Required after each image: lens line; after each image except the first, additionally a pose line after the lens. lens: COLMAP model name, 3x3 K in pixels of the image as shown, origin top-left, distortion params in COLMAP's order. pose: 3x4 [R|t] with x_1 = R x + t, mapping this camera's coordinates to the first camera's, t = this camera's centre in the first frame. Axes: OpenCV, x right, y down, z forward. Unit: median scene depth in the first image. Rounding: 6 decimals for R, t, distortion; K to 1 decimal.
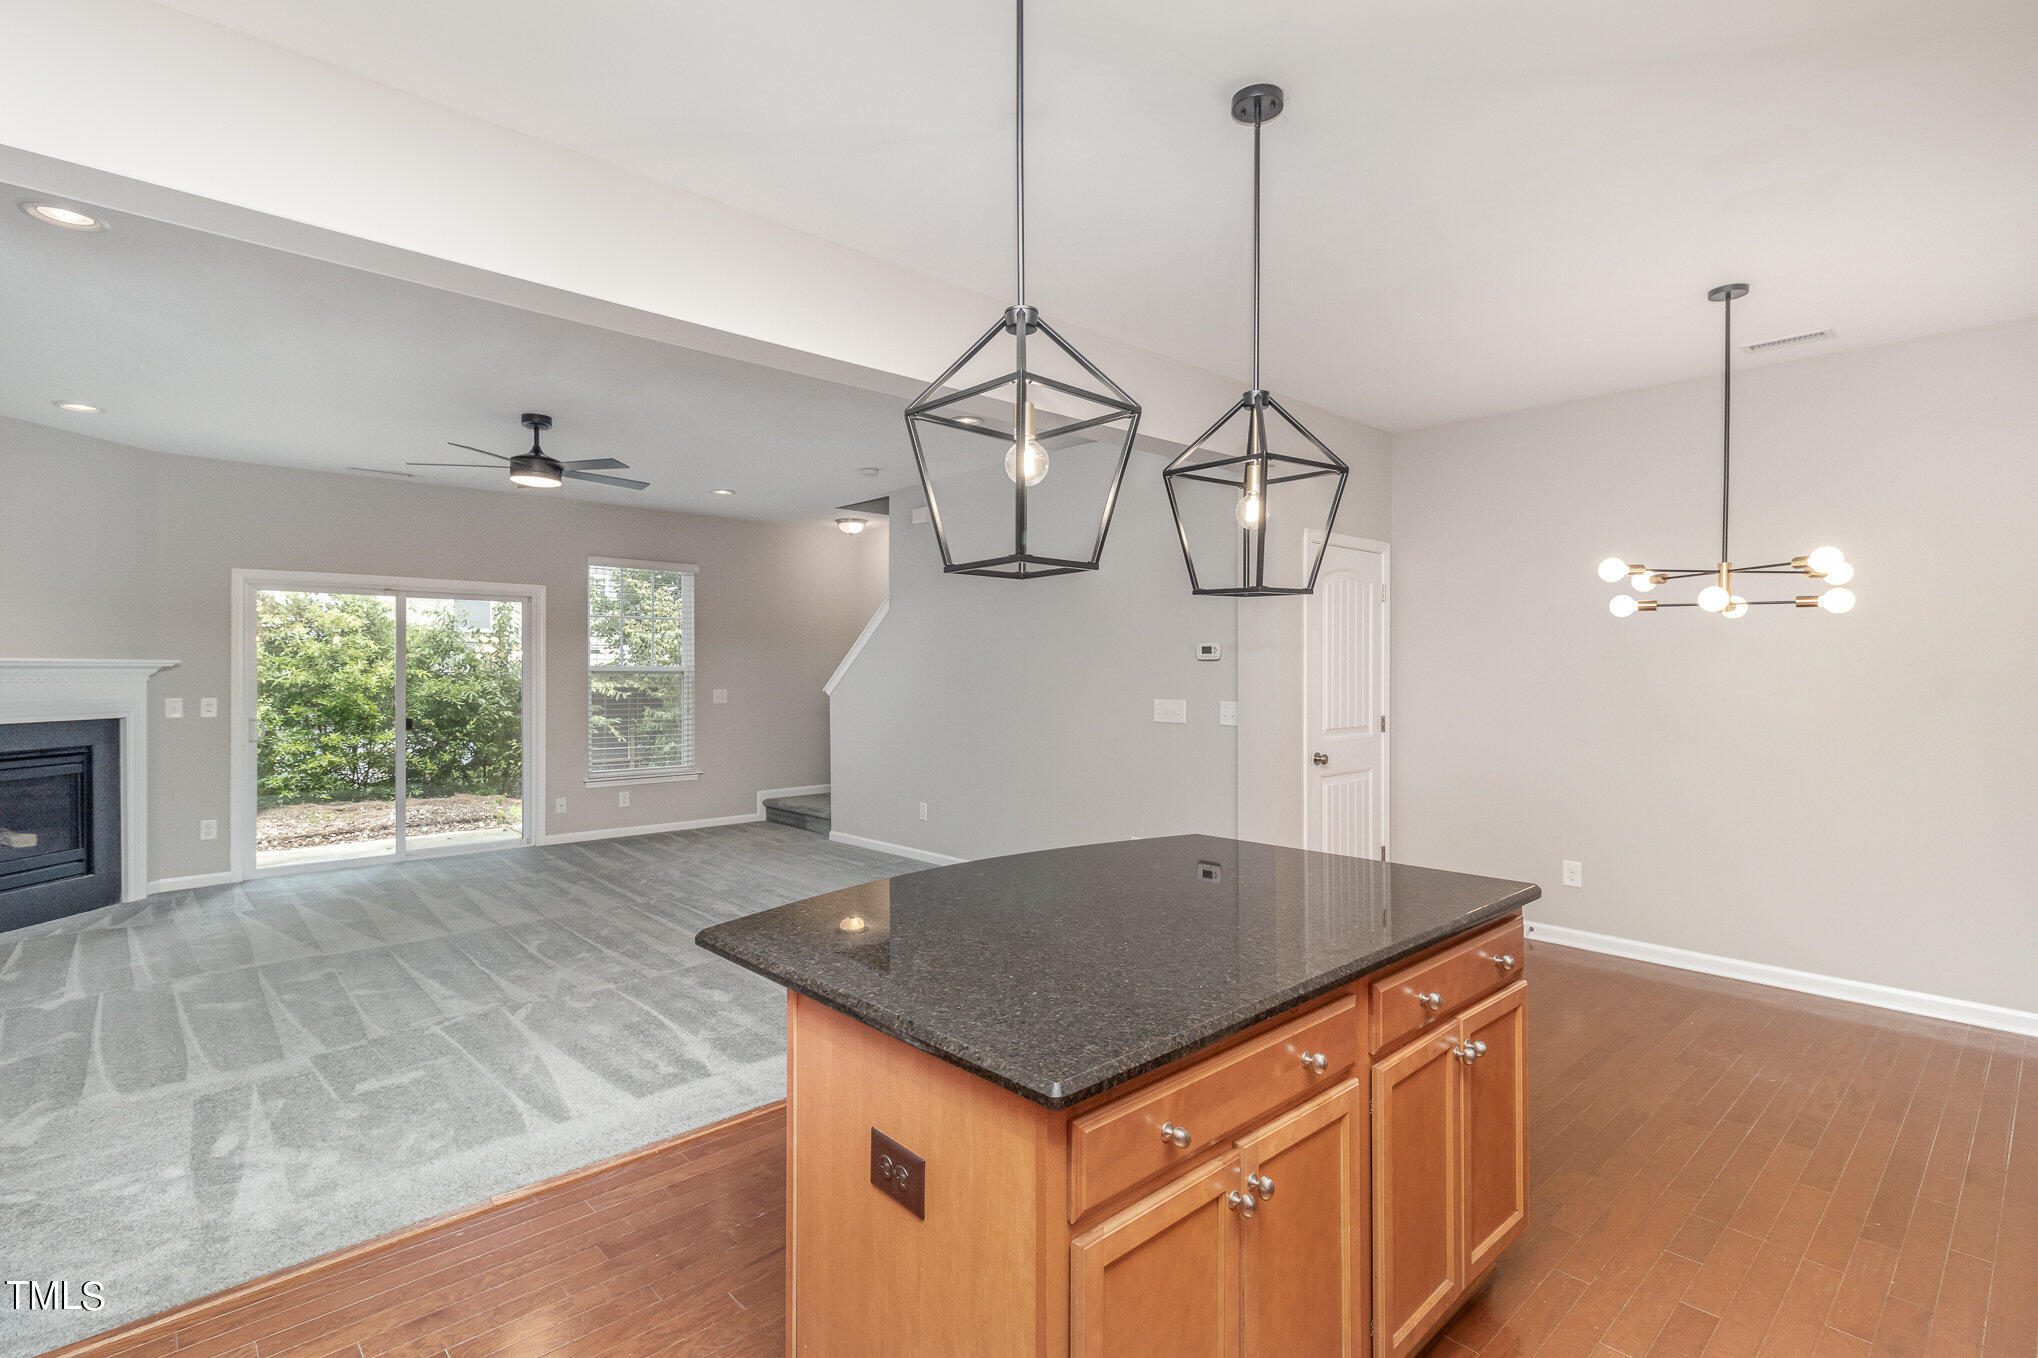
lens RADIAL K [[995.3, 0, 1017.8], [0, 995.3, 652.7], [0, 0, 1]] dist [0.003270, -0.000218]
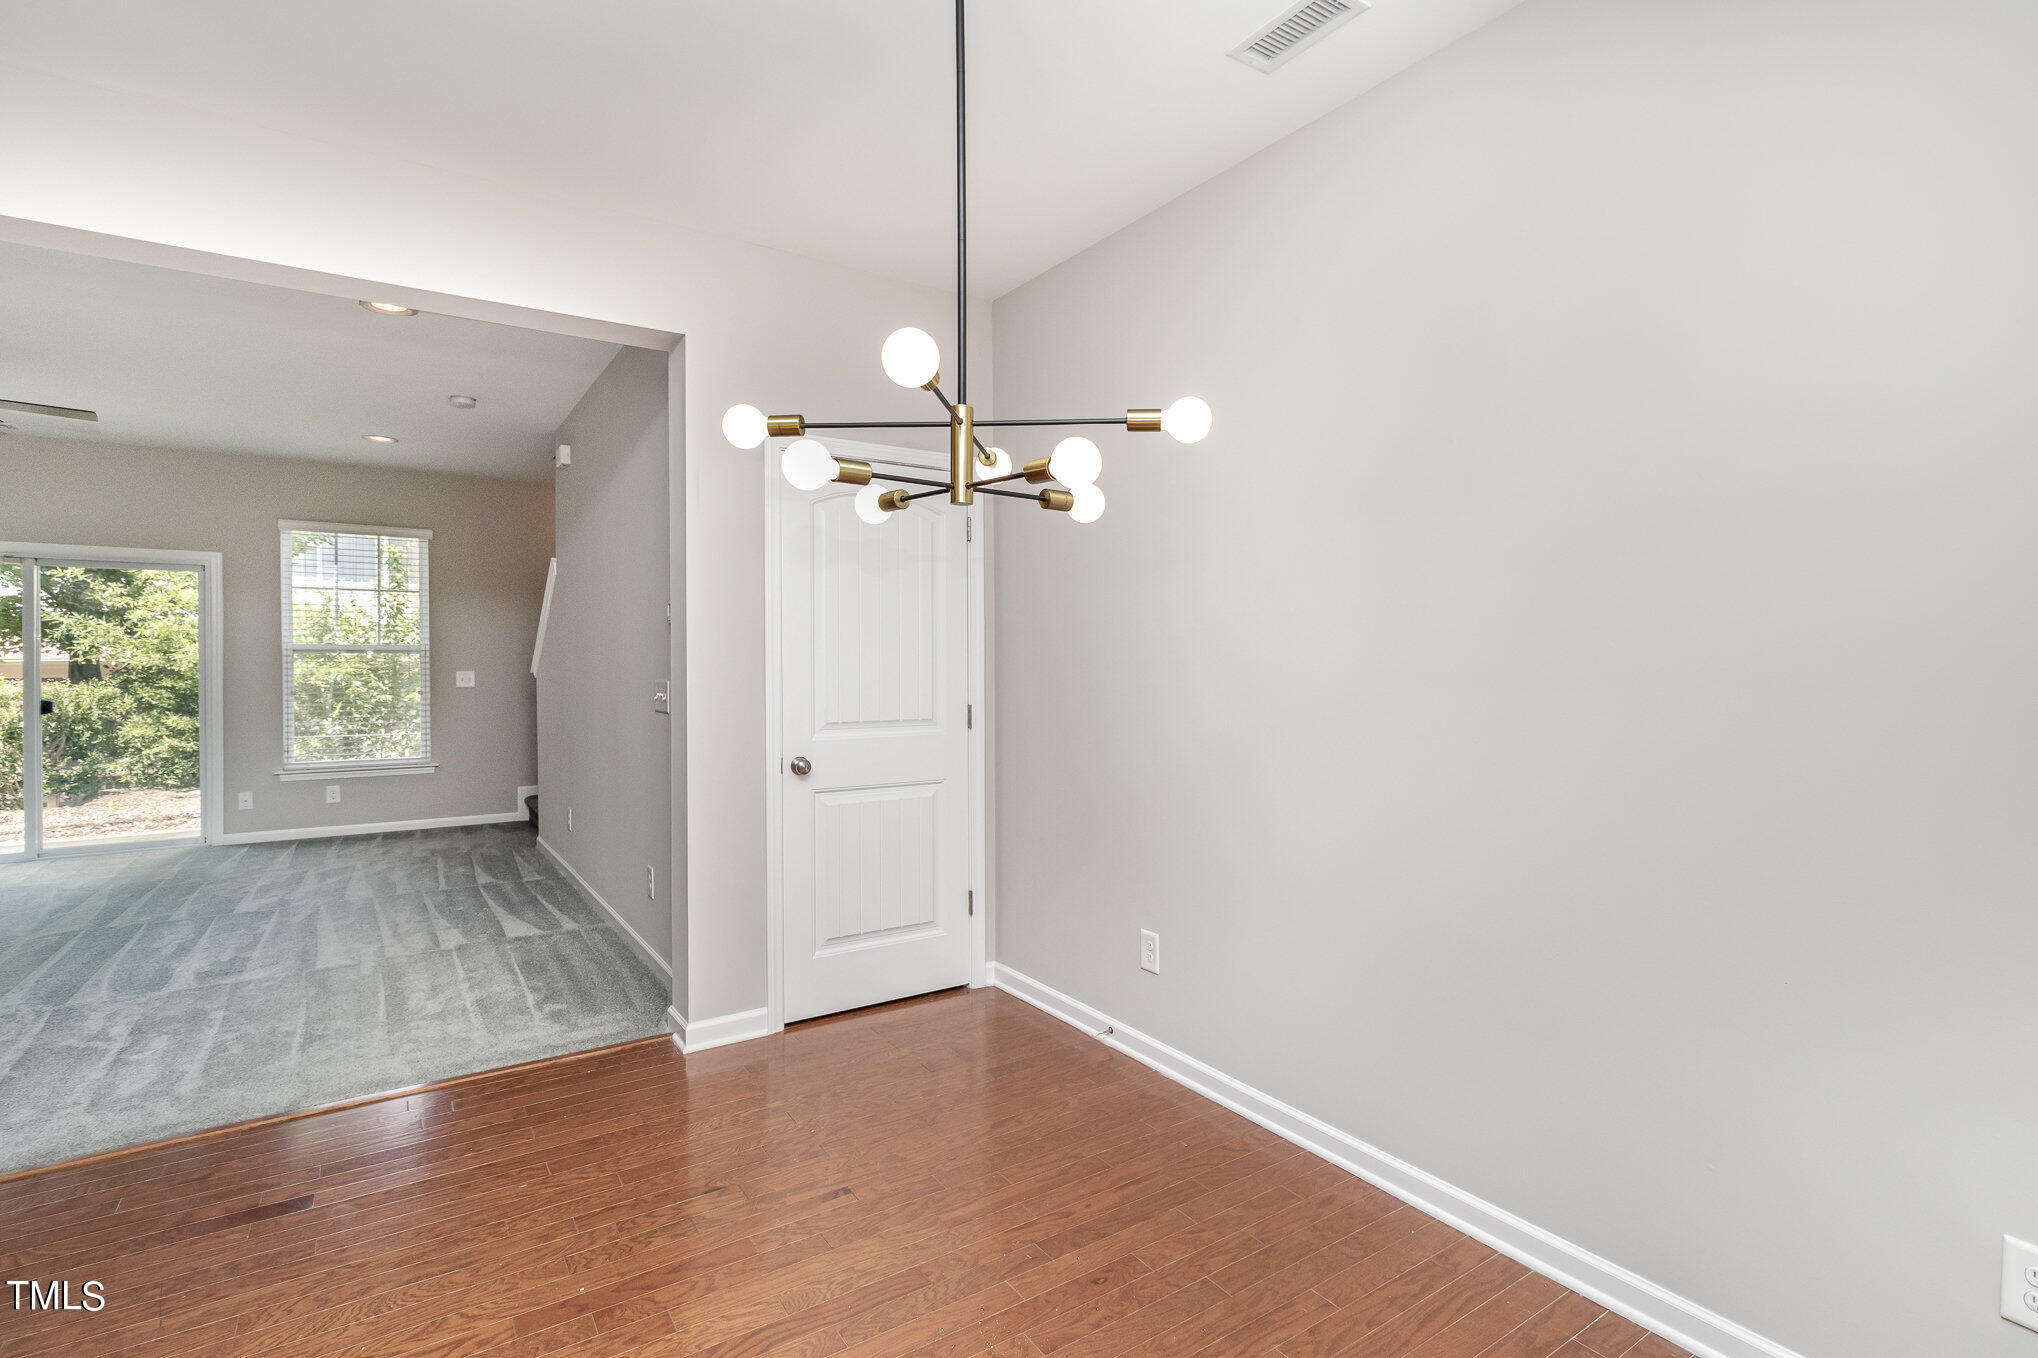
lens RADIAL K [[995.3, 0, 1017.8], [0, 995.3, 652.7], [0, 0, 1]] dist [0.003270, -0.000218]
pose [[0.991083, -0.000391, -0.133247, 0.338360], [0.002083, 0.999919, 0.012559, 0.011707], [0.133231, -0.012724, 0.991003, 0.211081]]
